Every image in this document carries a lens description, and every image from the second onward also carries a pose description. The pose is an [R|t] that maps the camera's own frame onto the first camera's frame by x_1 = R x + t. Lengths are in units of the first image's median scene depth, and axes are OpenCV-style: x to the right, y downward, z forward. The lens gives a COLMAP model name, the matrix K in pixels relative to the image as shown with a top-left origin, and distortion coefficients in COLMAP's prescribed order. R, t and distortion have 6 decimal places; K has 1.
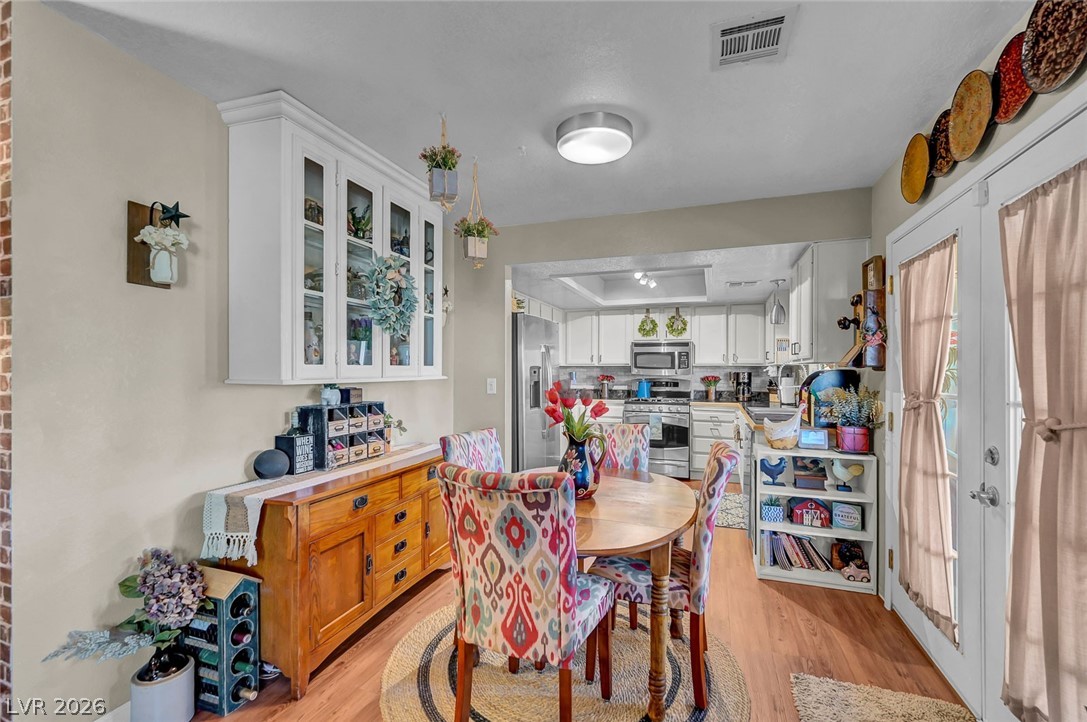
lens RADIAL K [[462.7, 0, 547.1], [0, 462.7, 374.7], [0, 0, 1]] dist [0.003496, 0.000564]
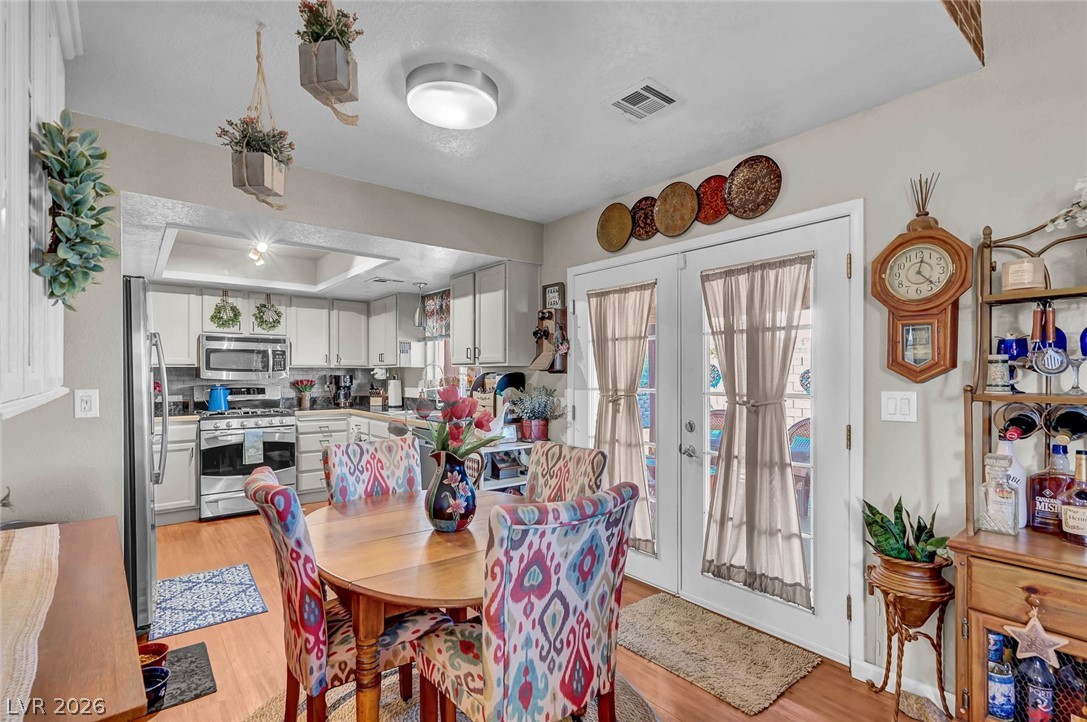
lens RADIAL K [[512.9, 0, 544.0], [0, 512.9, 376.9], [0, 0, 1]] dist [-0.003033, -0.000104]
pose [[0.517531, -0.009948, 0.855607, -0.439800], [0.010421, 0.999932, 0.005323, -0.005606], [-0.855601, 0.006162, 0.517599, 0.273489]]
